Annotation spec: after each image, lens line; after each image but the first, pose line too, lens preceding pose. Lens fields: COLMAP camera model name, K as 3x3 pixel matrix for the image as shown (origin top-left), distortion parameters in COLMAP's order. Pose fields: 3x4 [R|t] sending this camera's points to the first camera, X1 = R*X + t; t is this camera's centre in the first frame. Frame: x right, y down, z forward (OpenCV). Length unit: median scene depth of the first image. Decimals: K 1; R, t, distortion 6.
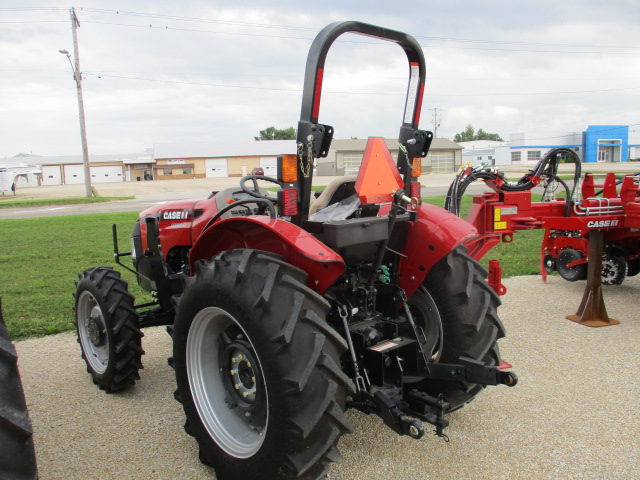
lens RADIAL K [[533.4, 0, 323.8], [0, 533.4, 238.1], [0, 0, 1]] dist [-0.036963, 0.002756]
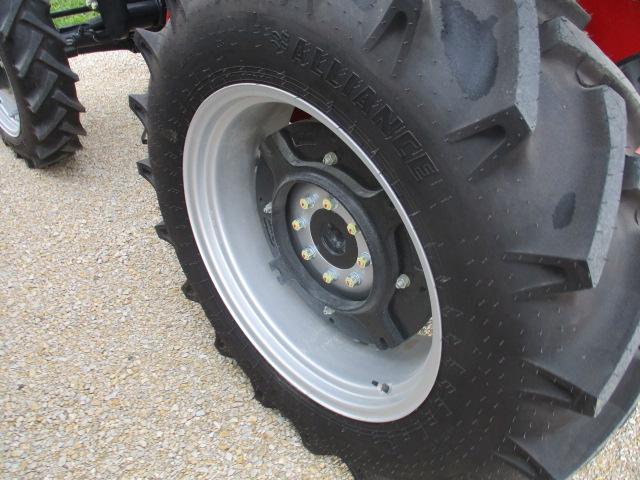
lens RADIAL K [[533.4, 0, 323.8], [0, 533.4, 238.1], [0, 0, 1]] dist [-0.036963, 0.002756]
pose [[0.993961, 0.041752, 0.101483, -0.177597], [-0.088741, 0.849838, 0.519520, 0.026804], [-0.064554, -0.525388, 0.848410, 0.565596]]
